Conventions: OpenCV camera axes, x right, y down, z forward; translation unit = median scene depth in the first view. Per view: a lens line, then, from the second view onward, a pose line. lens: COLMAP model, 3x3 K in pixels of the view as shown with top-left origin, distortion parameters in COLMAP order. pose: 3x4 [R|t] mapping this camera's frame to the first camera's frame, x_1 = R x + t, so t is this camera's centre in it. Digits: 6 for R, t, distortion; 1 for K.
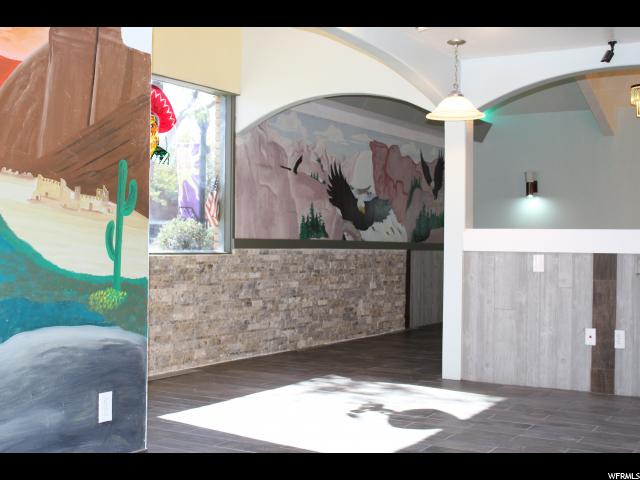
lens RADIAL K [[879.4, 0, 319.7], [0, 879.4, 240.8], [0, 0, 1]] dist [-0.055025, 0.000000]
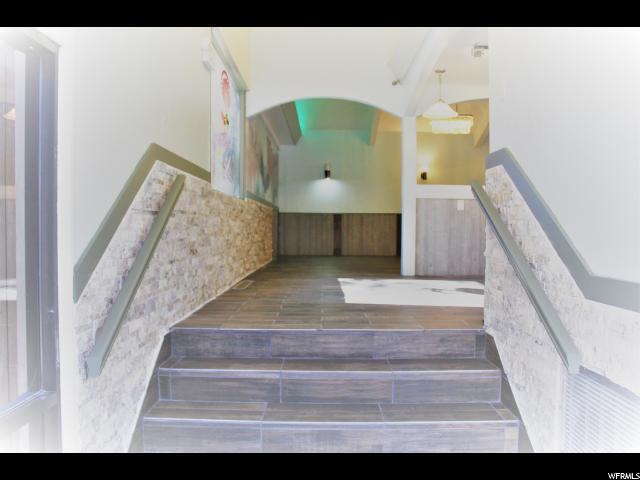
lens RADIAL K [[535.1, 0, 320.3], [0, 535.1, 239.1], [0, 0, 1]] dist [-0.144039, 0.071638]
pose [[0.852259, -0.019969, 0.522739, -0.409075], [0.005181, 0.999544, 0.029736, 0.045753], [-0.523094, -0.022635, 0.851974, 0.181877]]
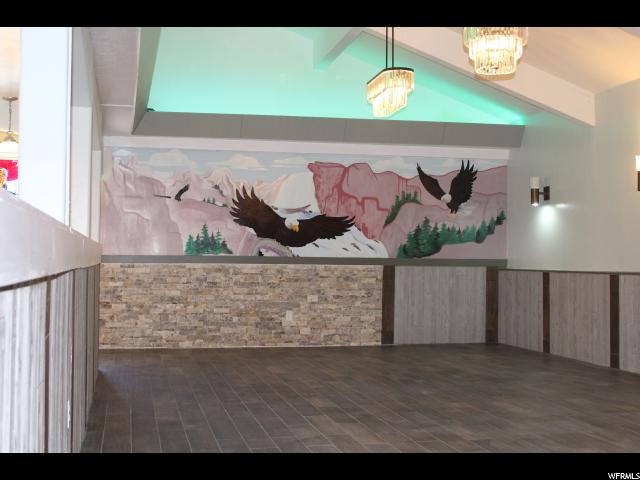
lens RADIAL K [[879.4, 0, 318.9], [0, 879.4, 239.8], [0, 0, 1]] dist [-0.055025, 0.000000]
pose [[0.690792, -0.020528, -0.722762, 0.968638], [0.002769, 0.999665, -0.025745, 0.008301], [0.723048, 0.015783, 0.690617, 0.317355]]
